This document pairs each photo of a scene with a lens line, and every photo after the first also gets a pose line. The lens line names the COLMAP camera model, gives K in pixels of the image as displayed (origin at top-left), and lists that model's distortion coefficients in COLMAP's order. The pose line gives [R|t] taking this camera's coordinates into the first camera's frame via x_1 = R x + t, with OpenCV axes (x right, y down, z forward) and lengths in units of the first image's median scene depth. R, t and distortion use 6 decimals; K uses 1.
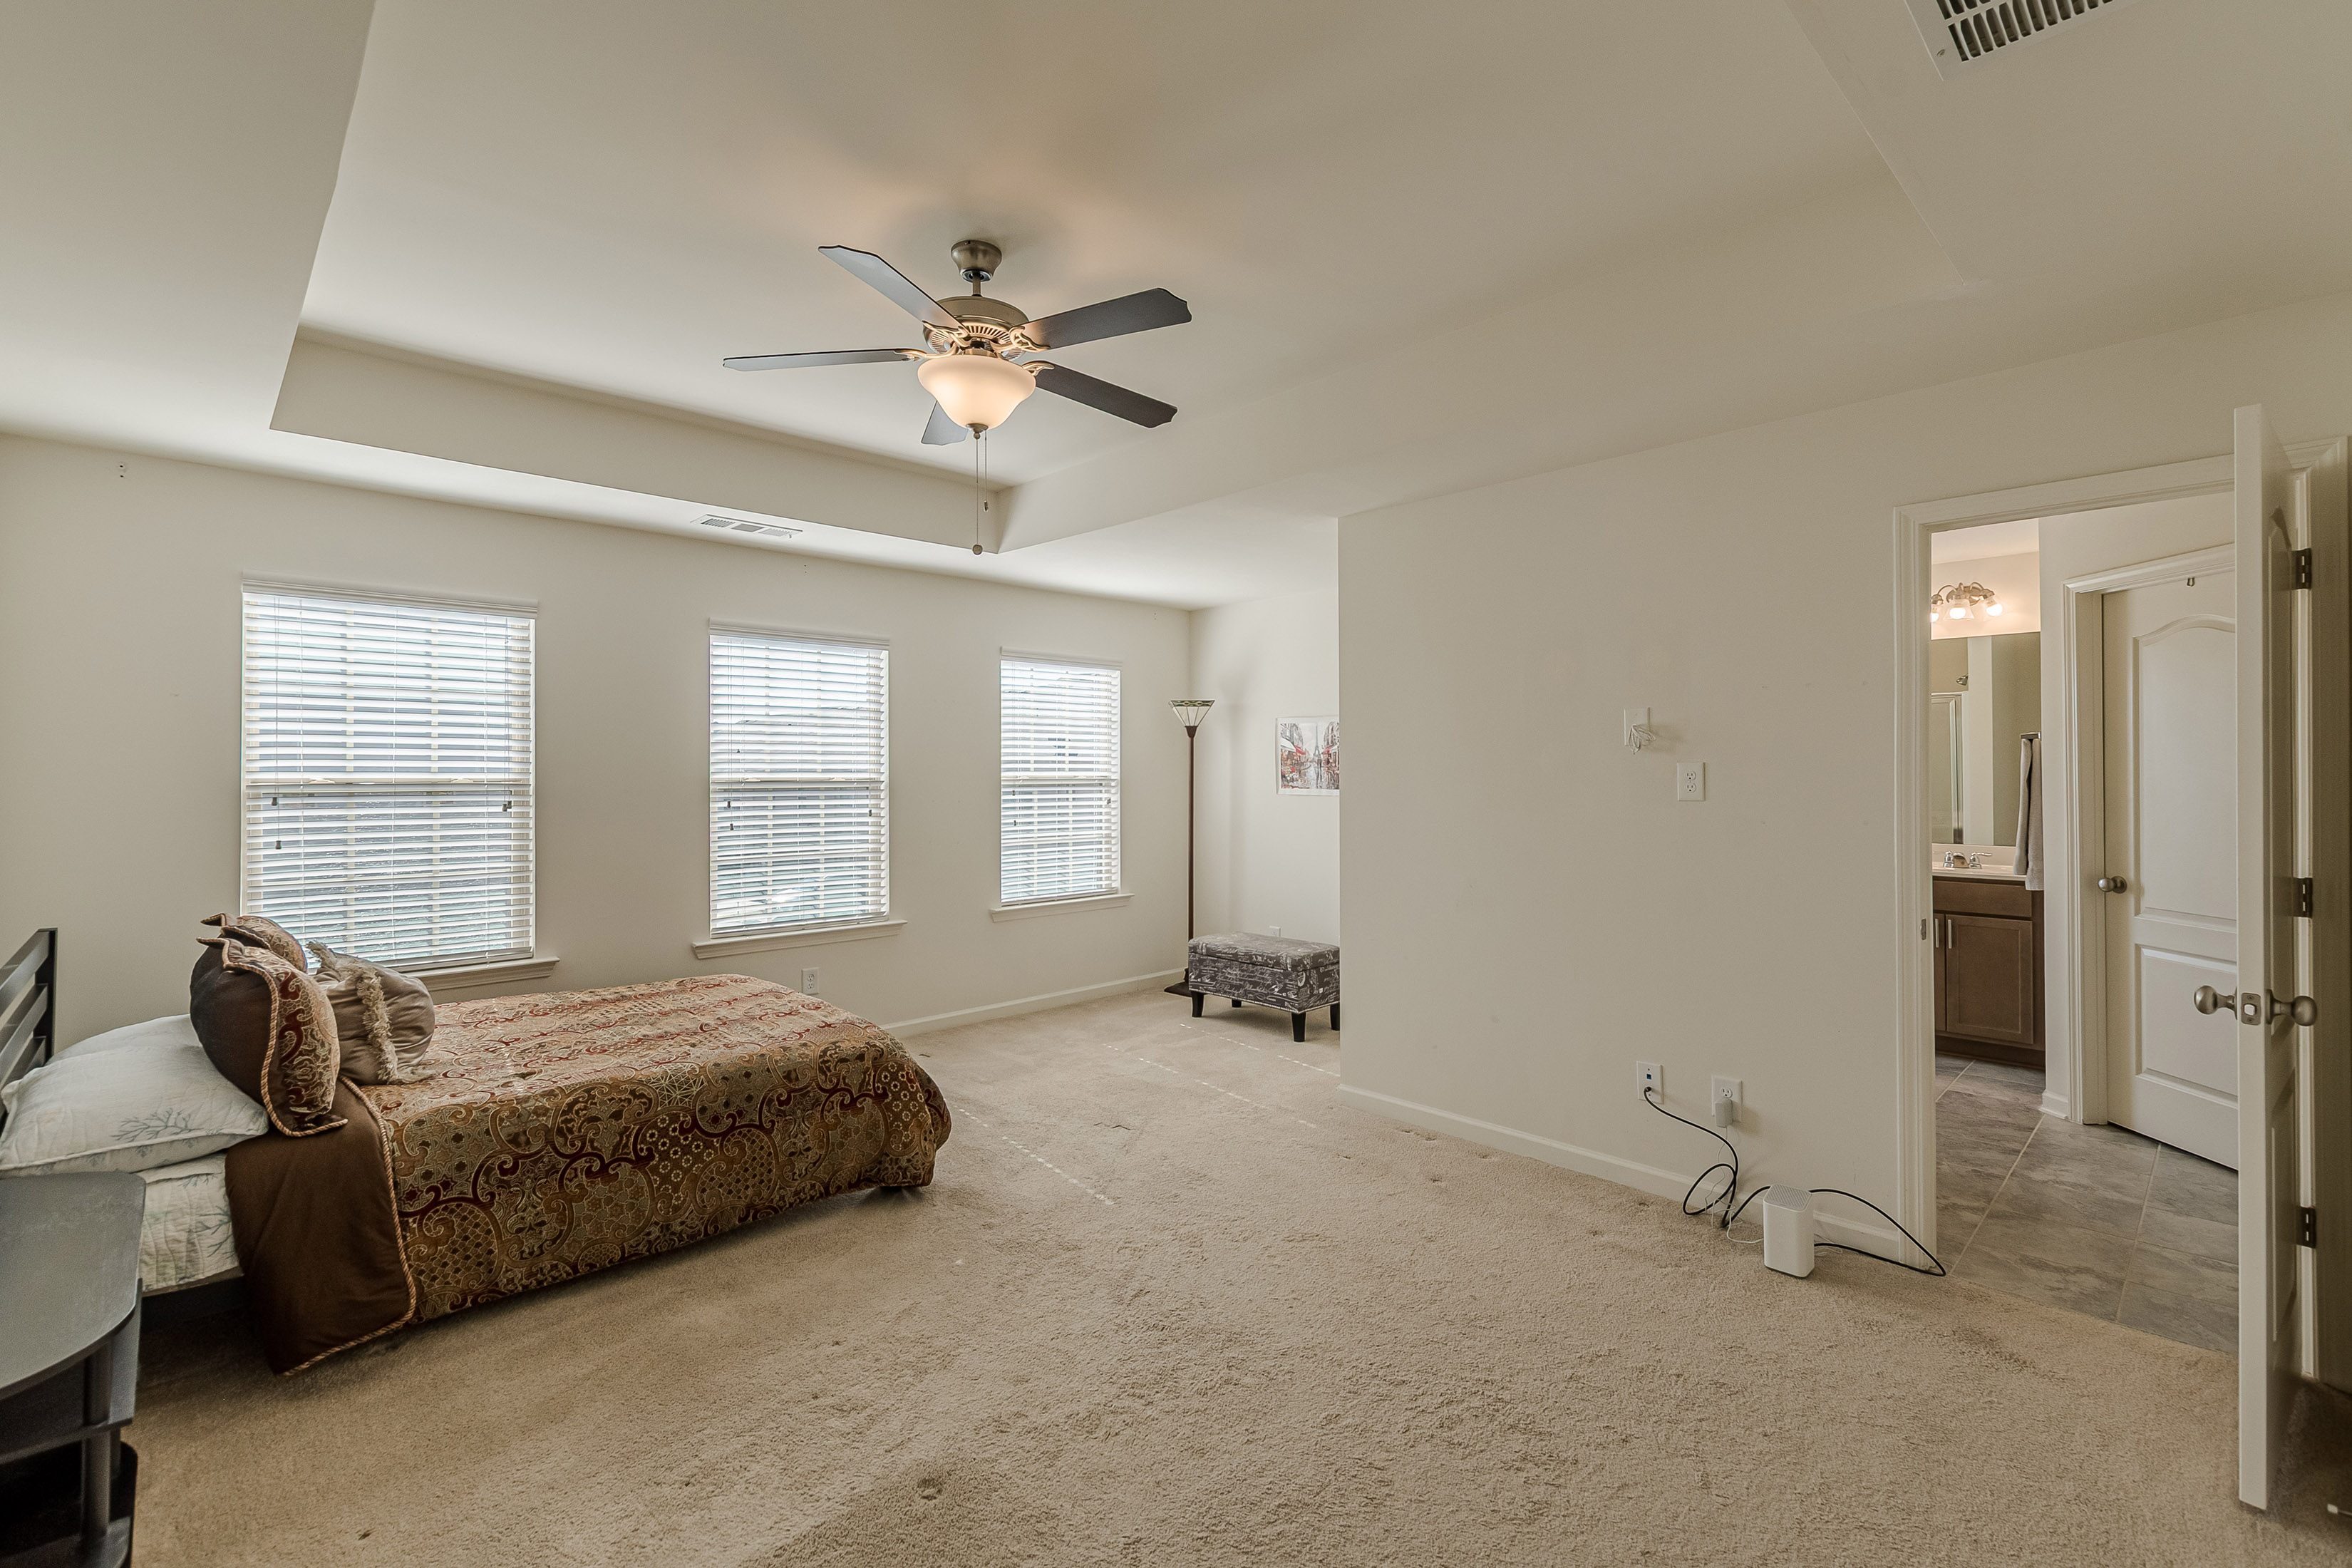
lens RADIAL K [[1023.0, 0, 1168.3], [0, 1023.0, 772.2], [0, 0, 1]] dist [0.013071, -0.005303]
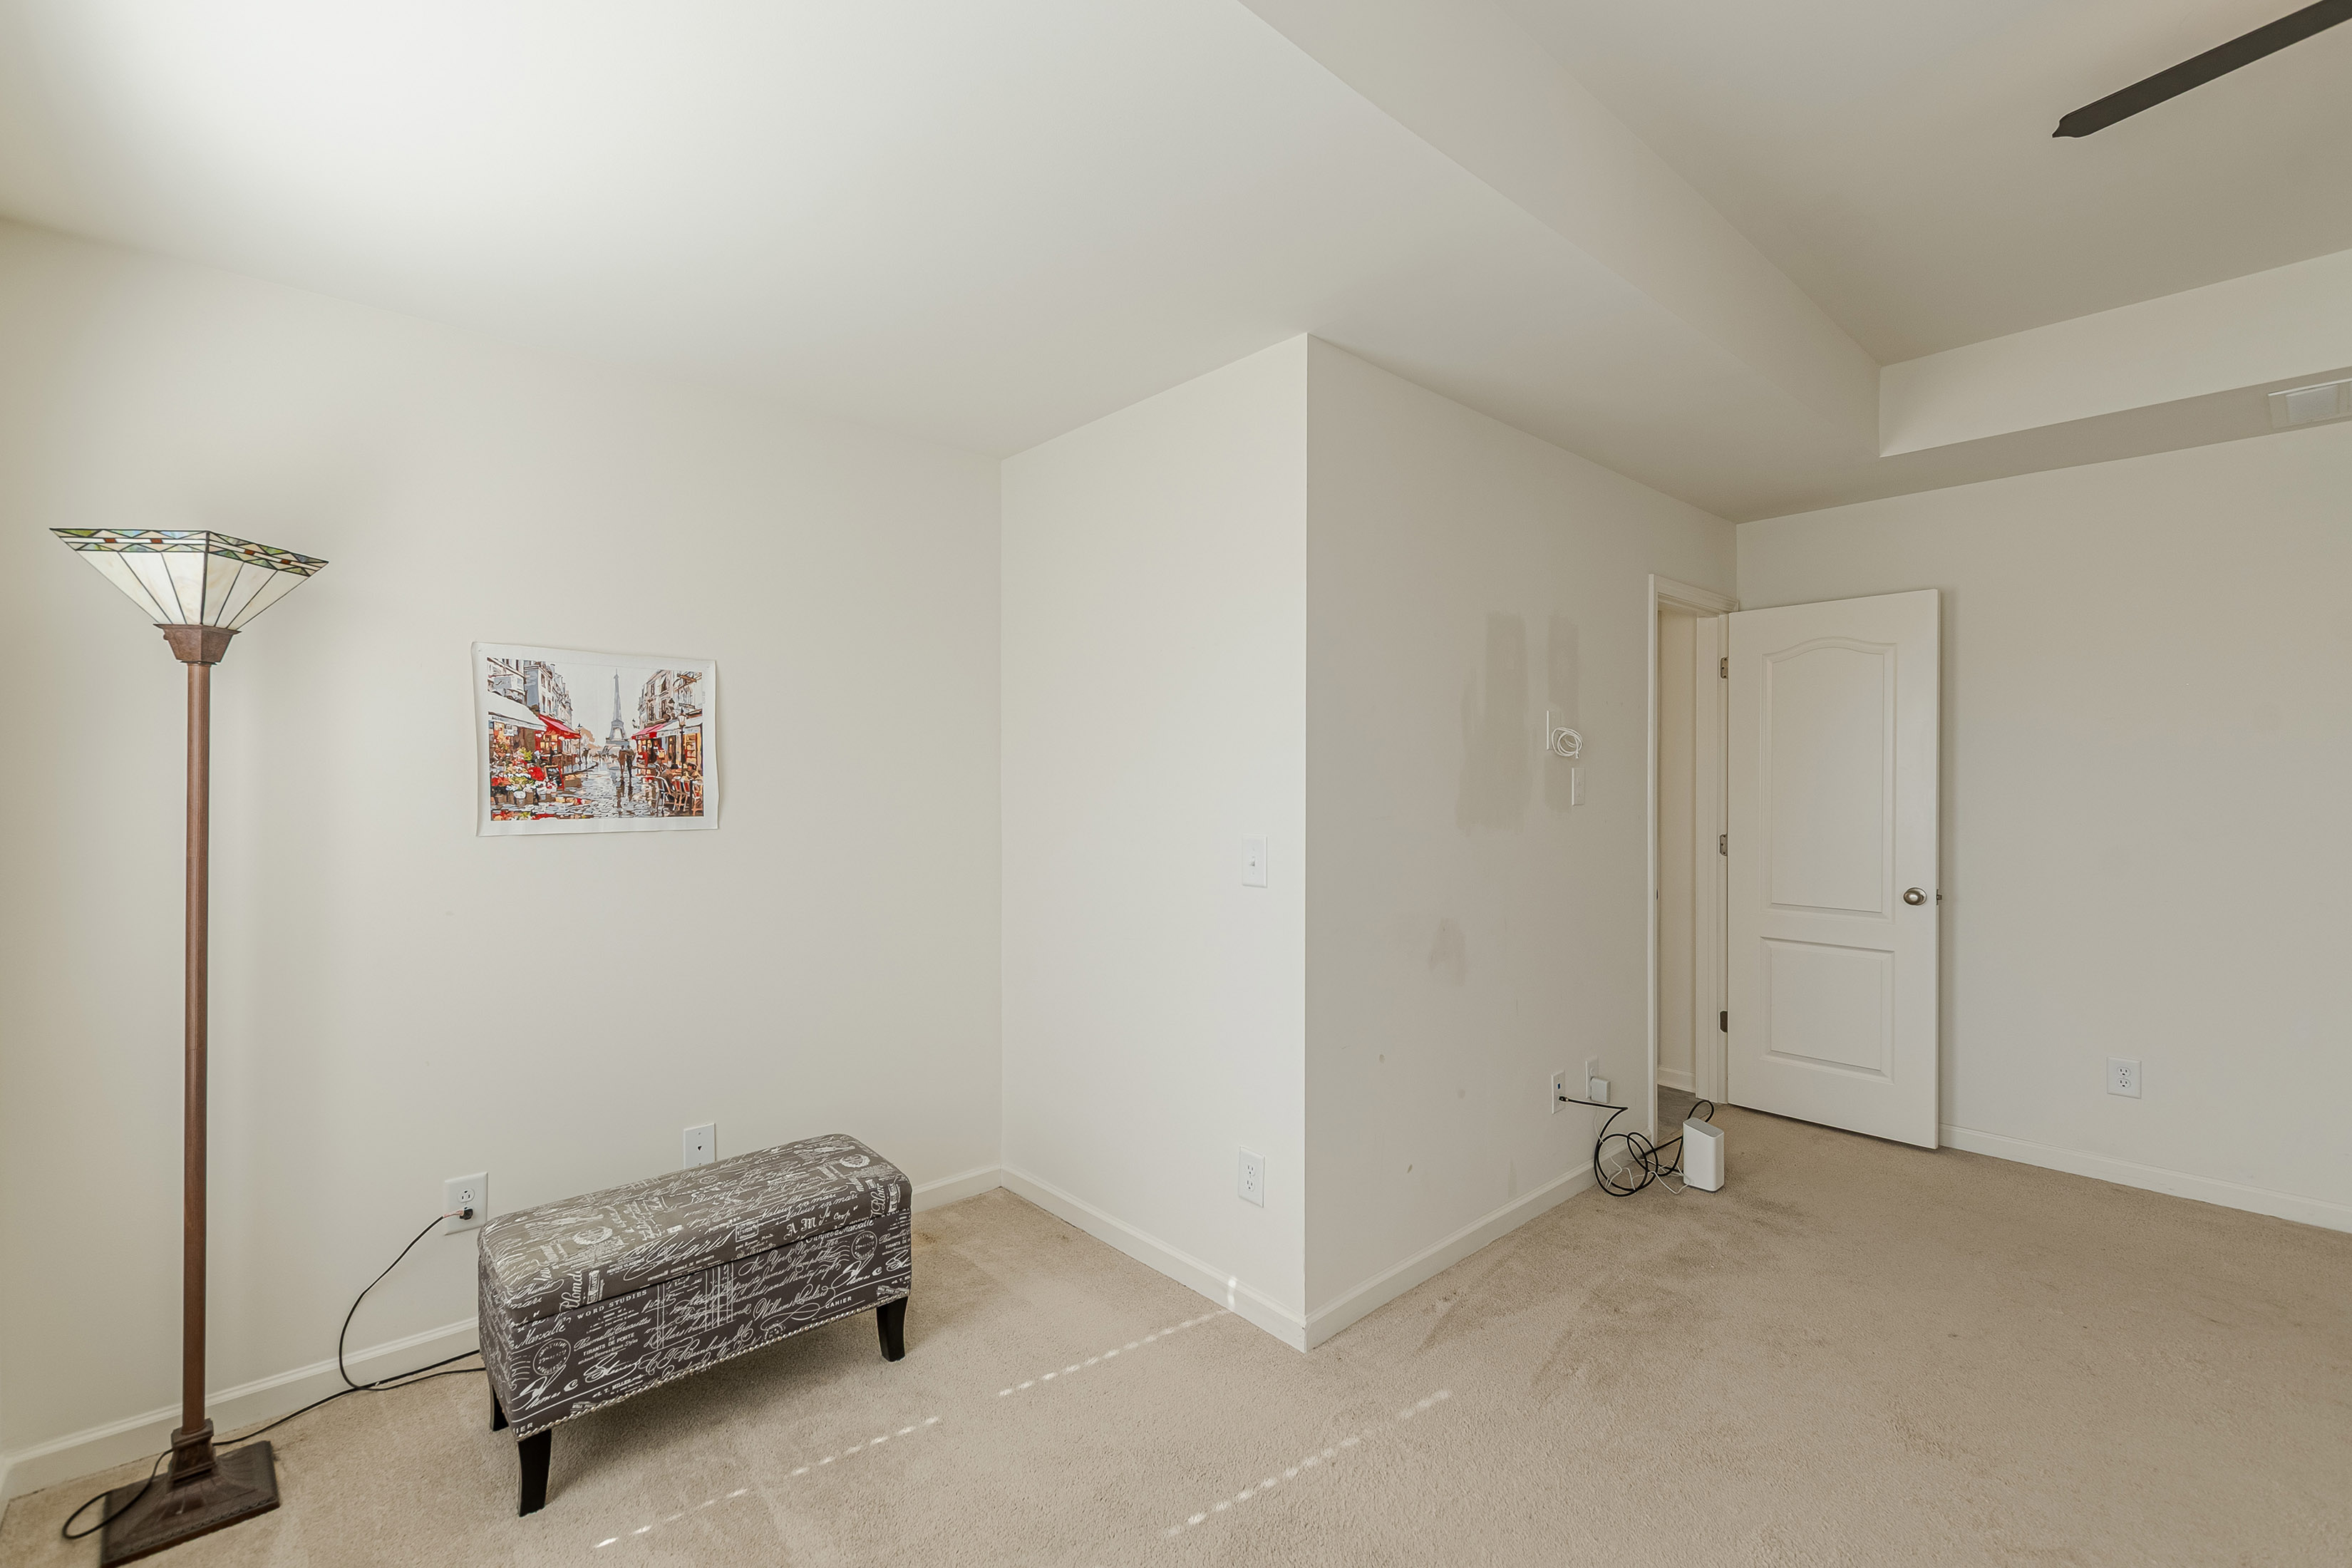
lens RADIAL K [[1023.0, 0, 1168.3], [0, 1023.0, 772.2], [0, 0, 1]] dist [0.013071, -0.005303]
pose [[0.021311, 0.007308, 0.999746, -0.260926], [-0.002571, 0.999970, -0.007255, -0.000492], [-0.999770, -0.002416, 0.021329, 0.664476]]
